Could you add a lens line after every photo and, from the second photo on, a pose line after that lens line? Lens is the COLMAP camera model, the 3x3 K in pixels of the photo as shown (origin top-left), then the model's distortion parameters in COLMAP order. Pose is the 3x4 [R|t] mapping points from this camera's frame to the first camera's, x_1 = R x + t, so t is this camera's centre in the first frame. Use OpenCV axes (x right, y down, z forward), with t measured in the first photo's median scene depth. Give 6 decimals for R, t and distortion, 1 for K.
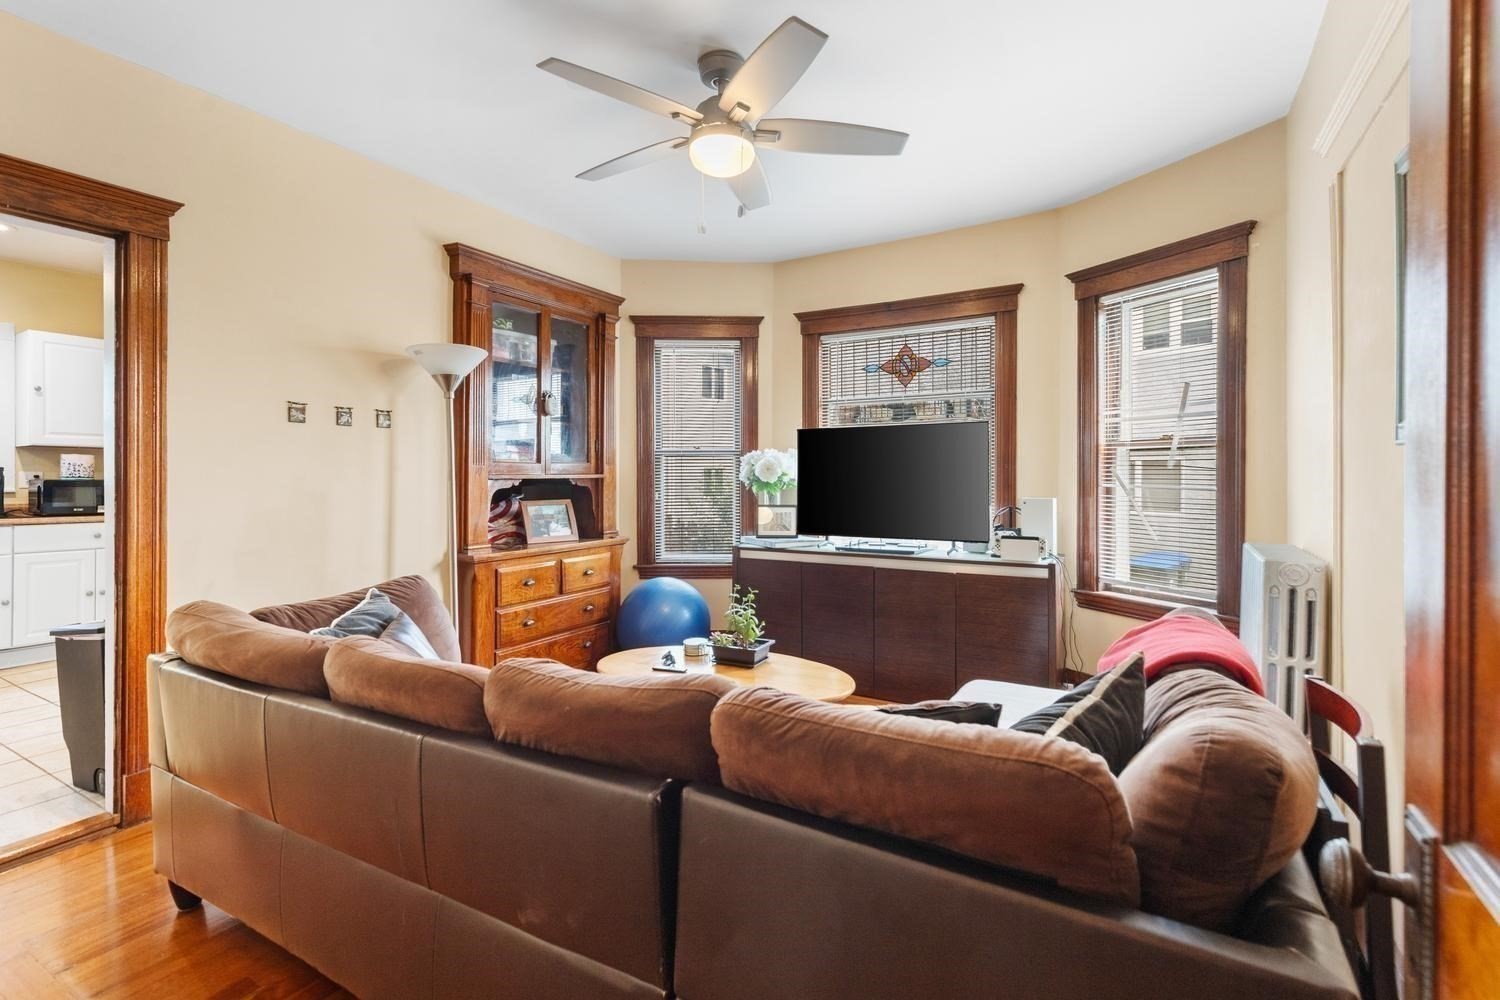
lens RADIAL K [[678.6, 0, 747.1], [0, 678.6, 501.8], [0, 0, 1]] dist [0.012880, -0.002537]
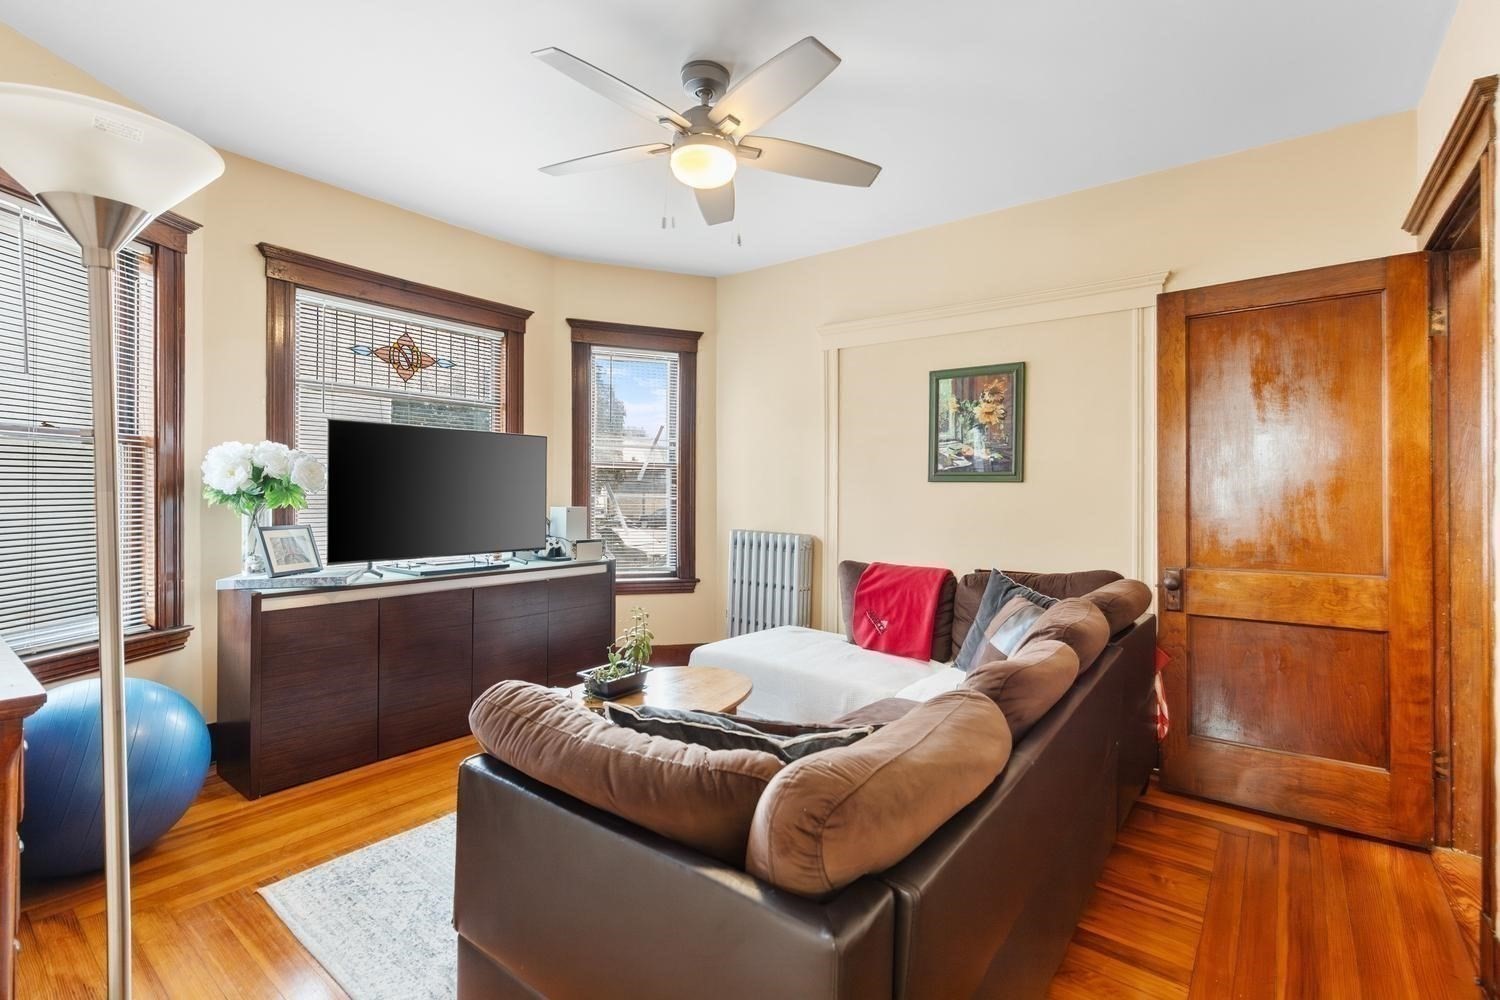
lens RADIAL K [[678.6, 0, 747.0], [0, 678.6, 497.6], [0, 0, 1]] dist [0.012880, -0.002537]
pose [[0.162063, -0.020211, 0.986573, -0.582431], [0.006960, 0.999789, 0.019338, -0.035620], [-0.986756, 0.003733, 0.162170, 0.445144]]
